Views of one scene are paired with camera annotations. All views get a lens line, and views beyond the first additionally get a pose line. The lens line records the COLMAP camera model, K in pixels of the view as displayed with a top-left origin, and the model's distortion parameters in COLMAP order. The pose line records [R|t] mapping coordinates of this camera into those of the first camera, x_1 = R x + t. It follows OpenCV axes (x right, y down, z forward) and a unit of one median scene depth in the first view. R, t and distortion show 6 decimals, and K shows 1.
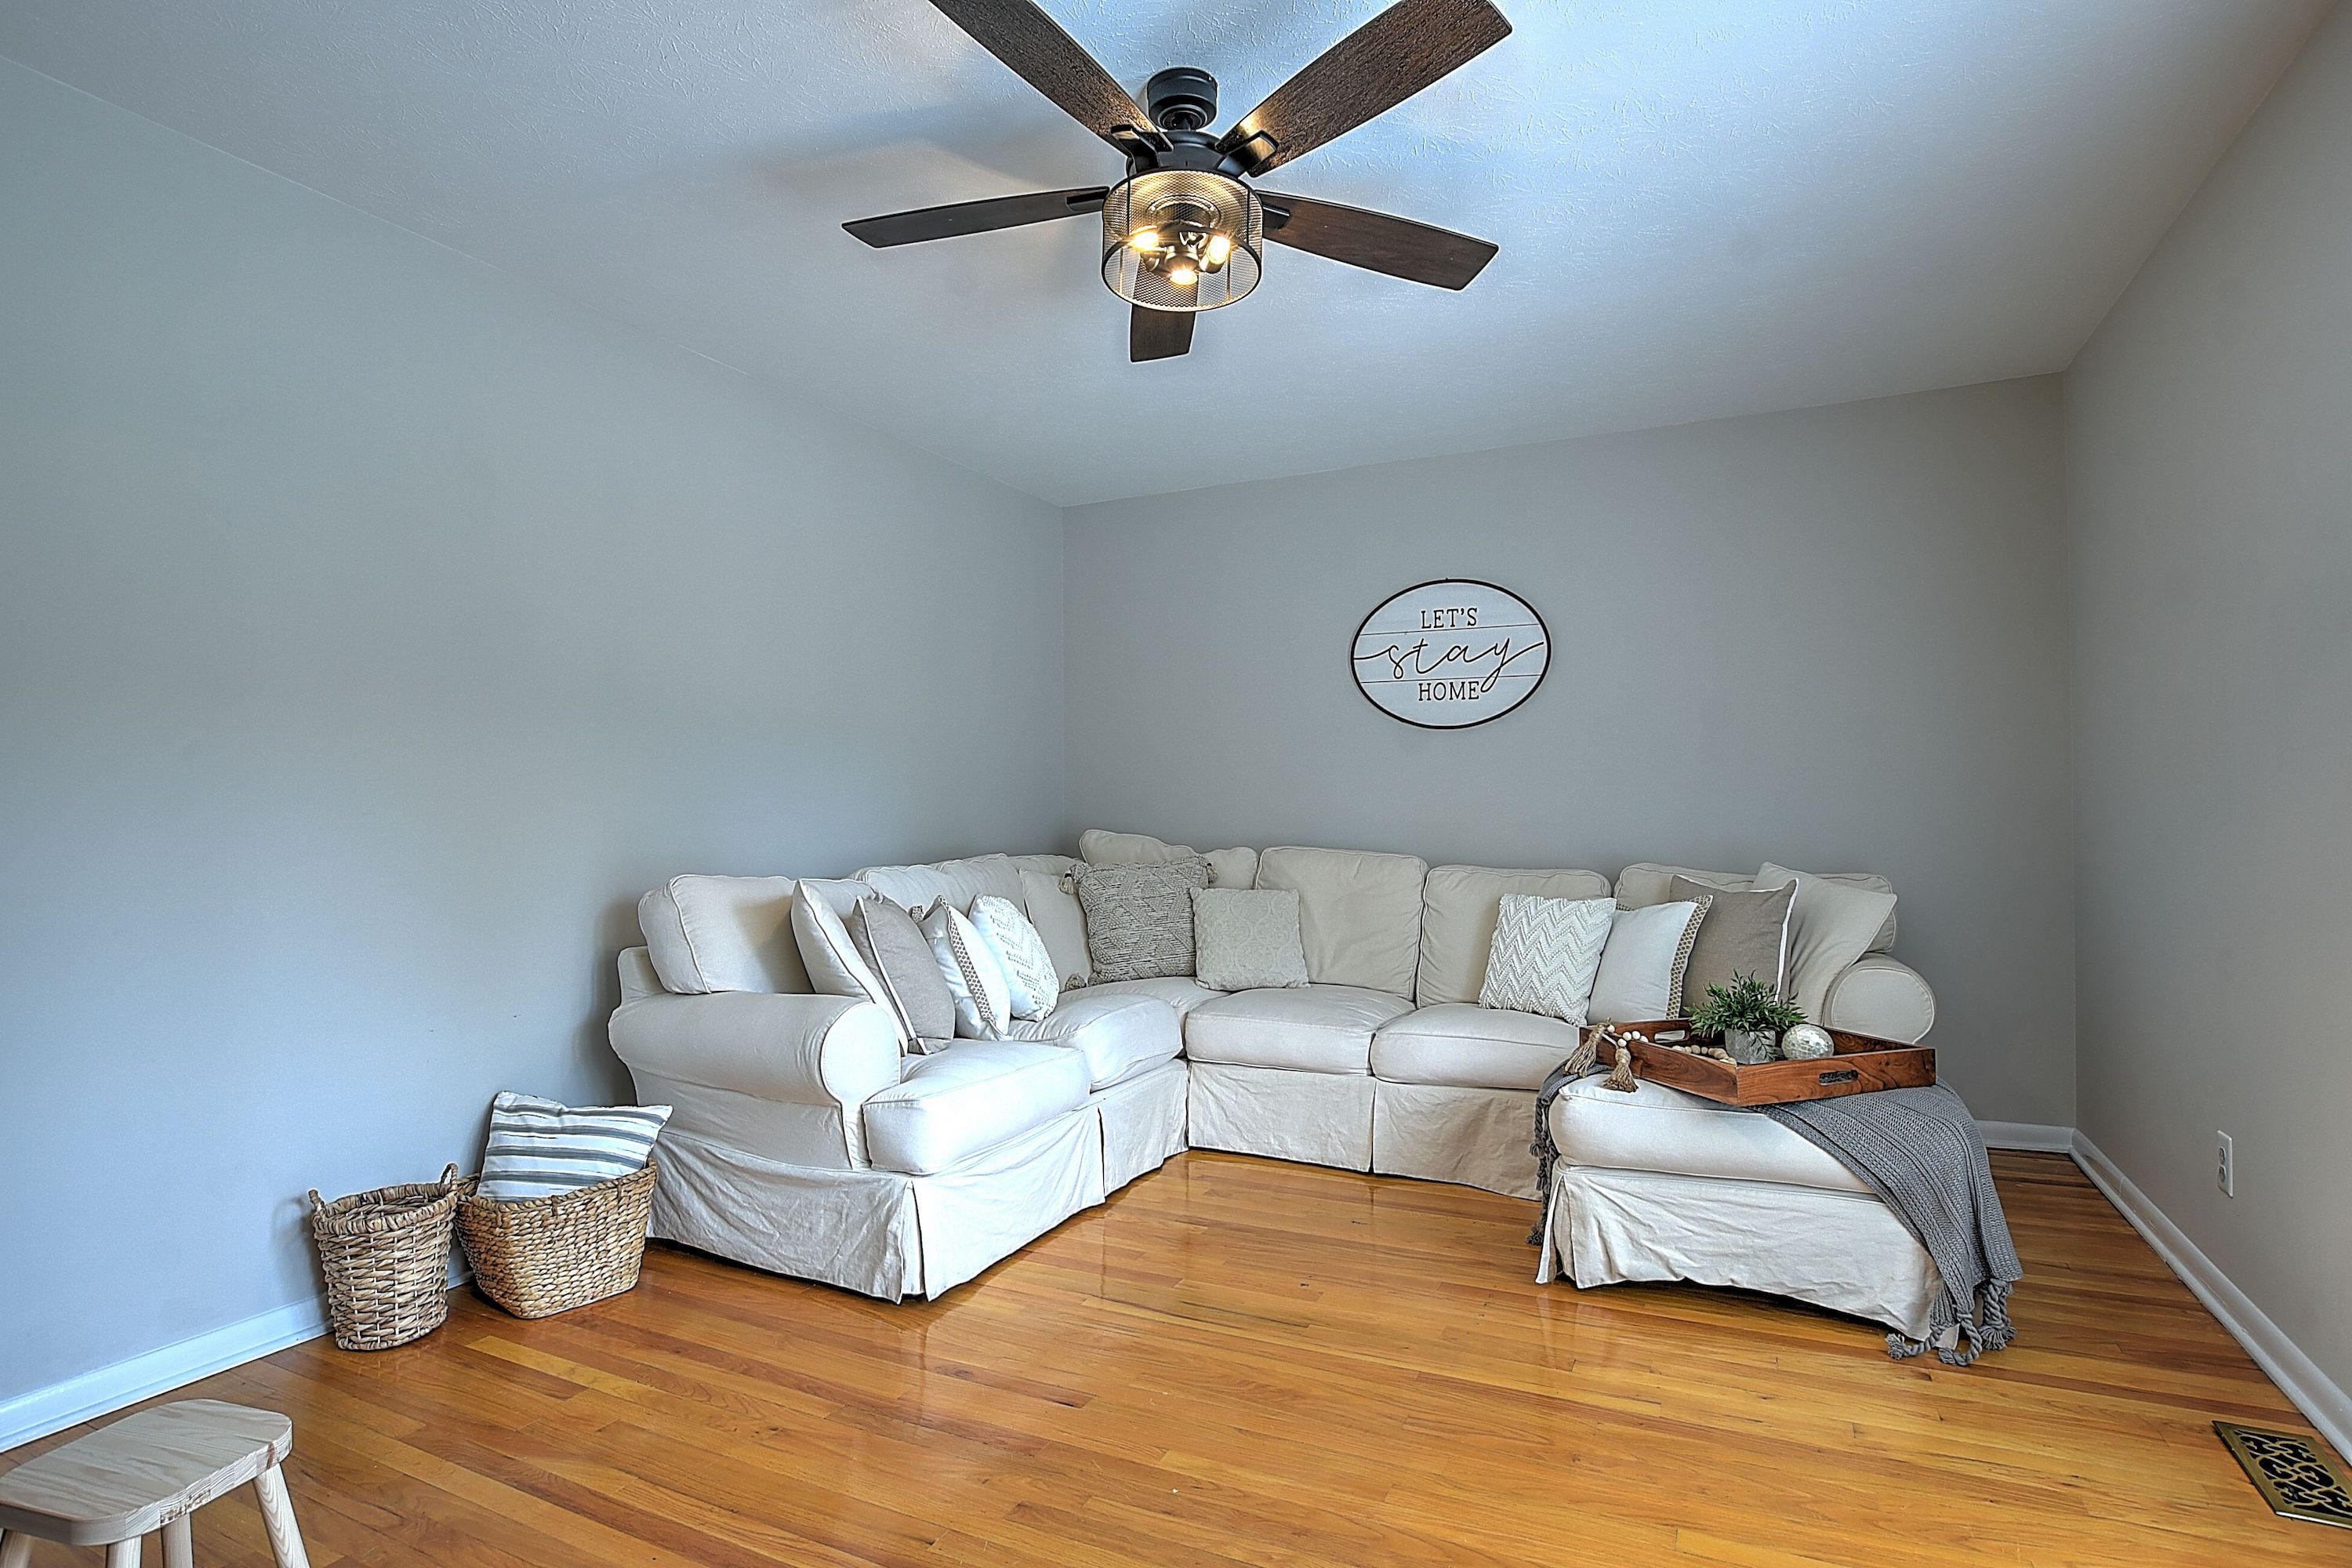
lens RADIAL K [[1181.0, 0, 1125.5], [0, 1181.0, 788.2], [0, 0, 1]] dist [-0.033421, 0.007211]
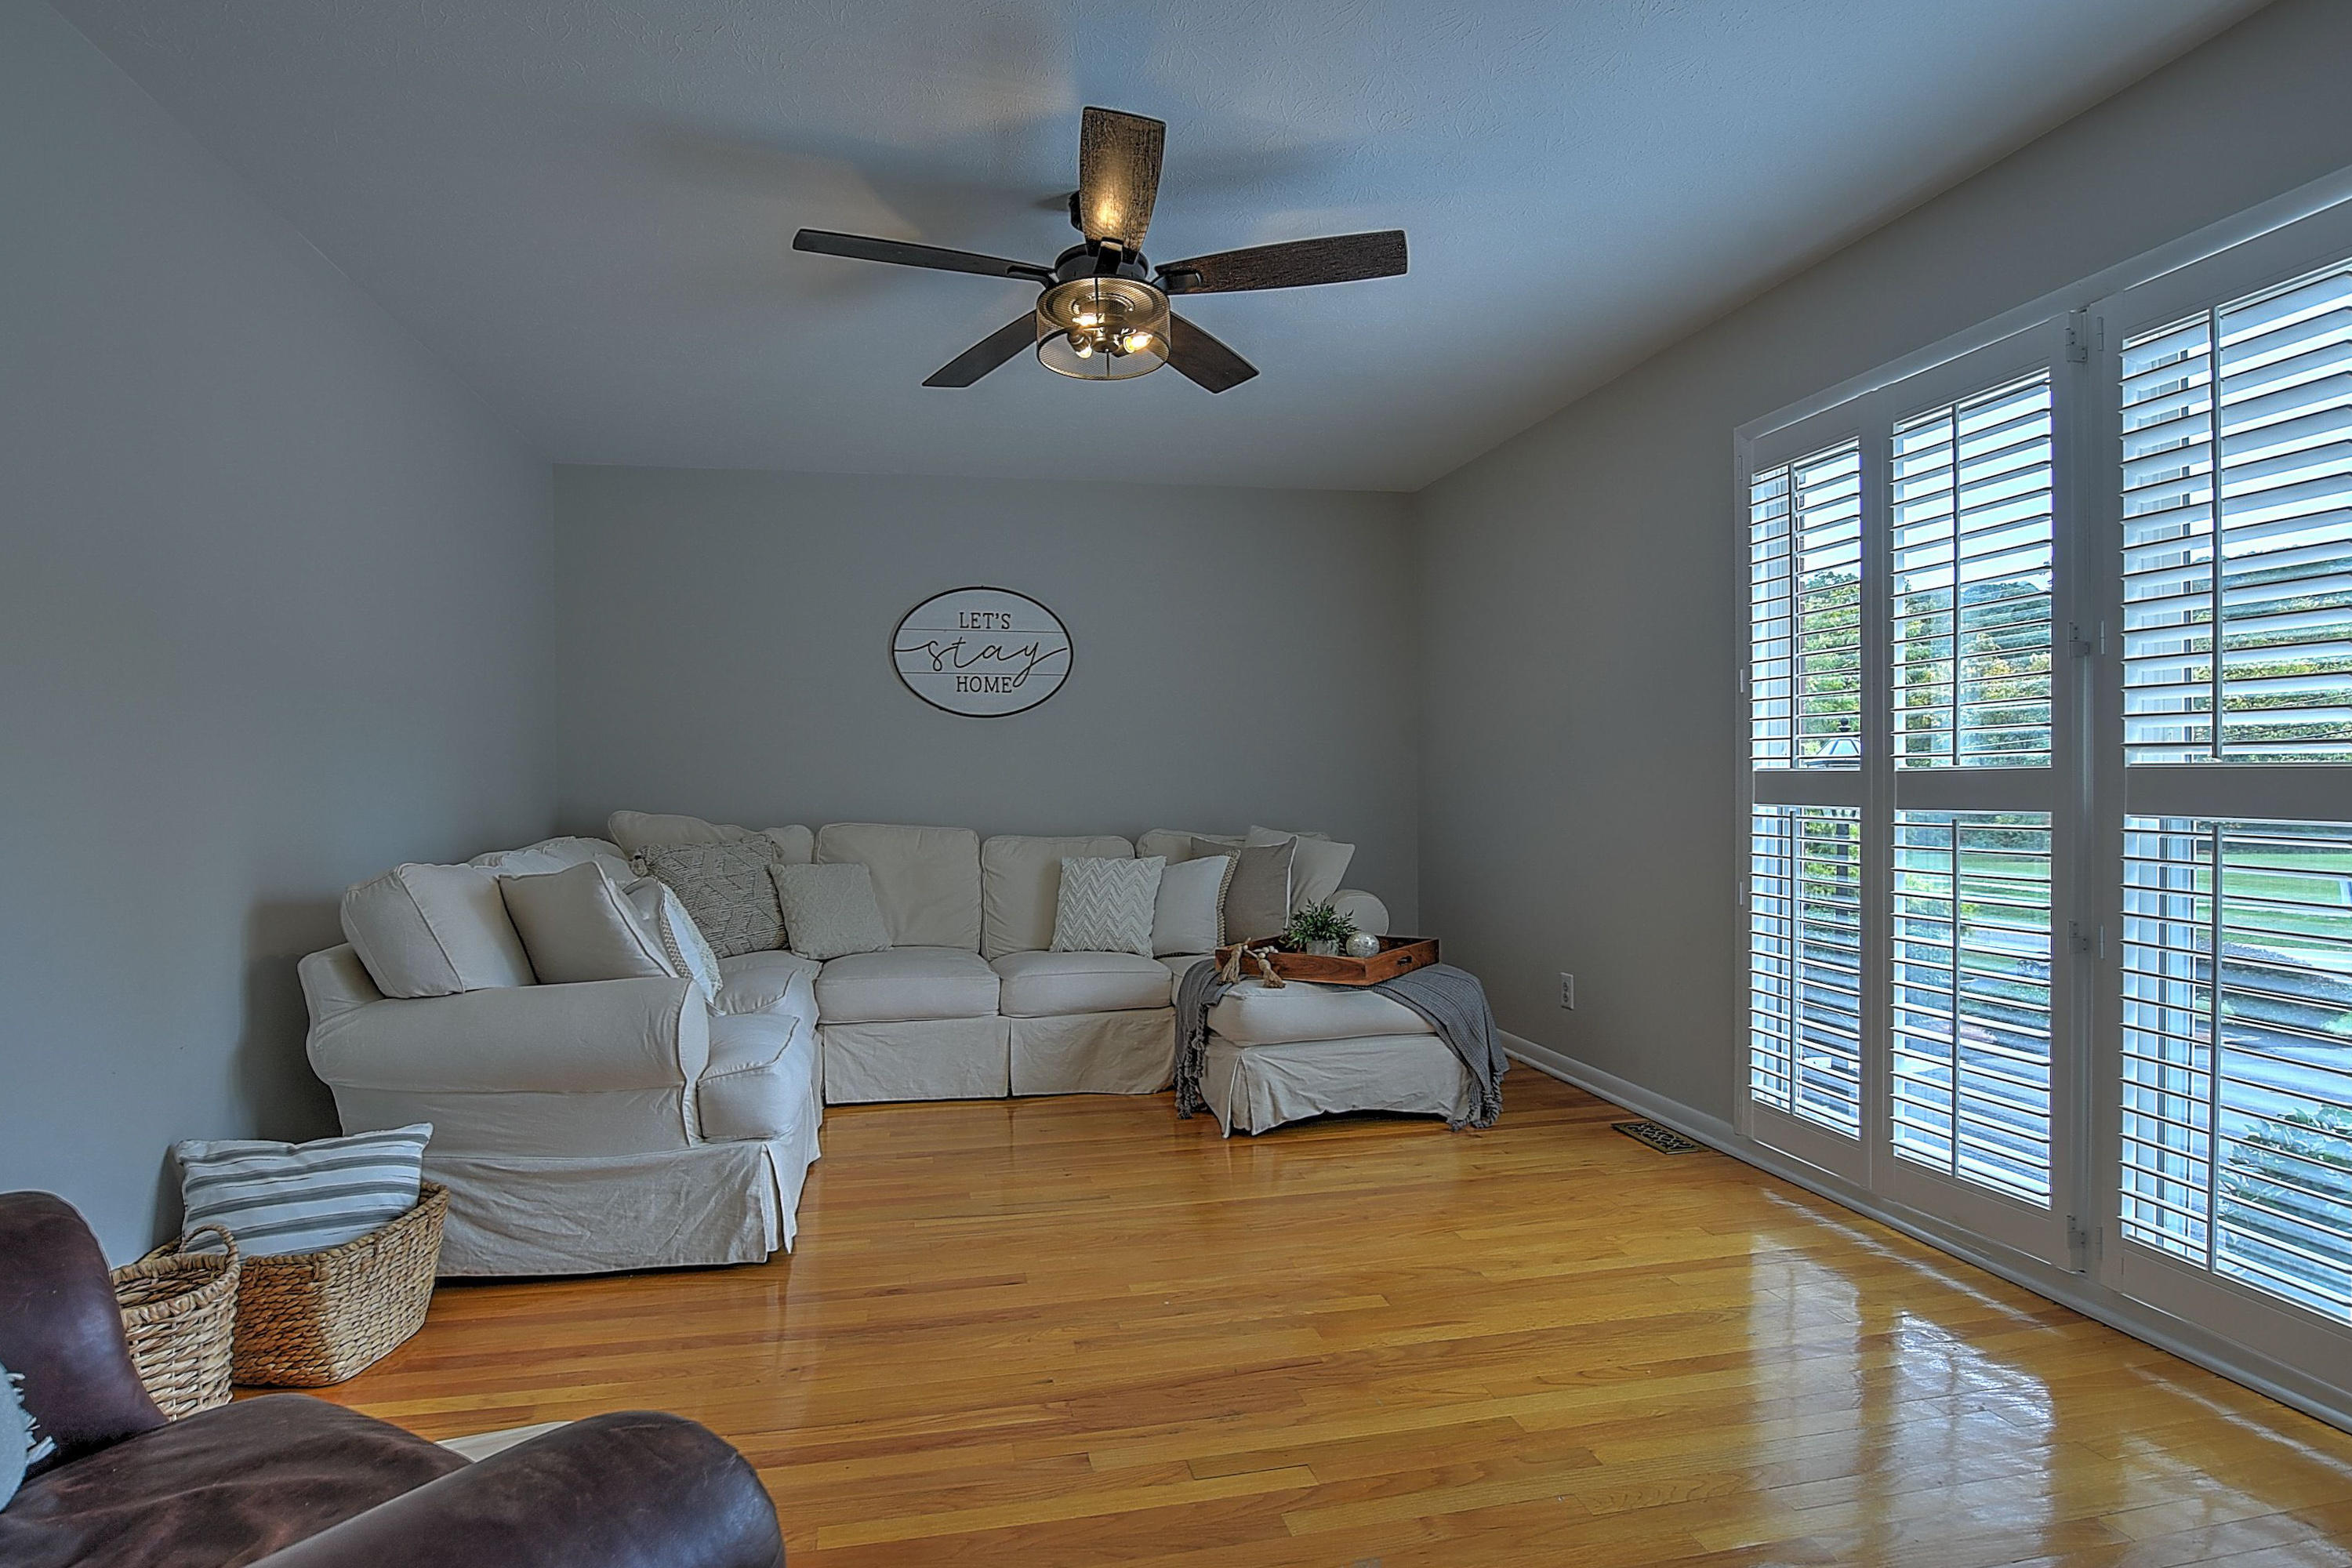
lens RADIAL K [[1181.0, 0, 1125.5], [0, 1181.0, 788.2], [0, 0, 1]] dist [-0.033421, 0.007211]
pose [[0.810733, -0.004823, 0.585396, -0.481018], [-0.004495, 0.999885, 0.014463, 0.002171], [-0.585398, -0.014357, 0.810619, -0.022022]]
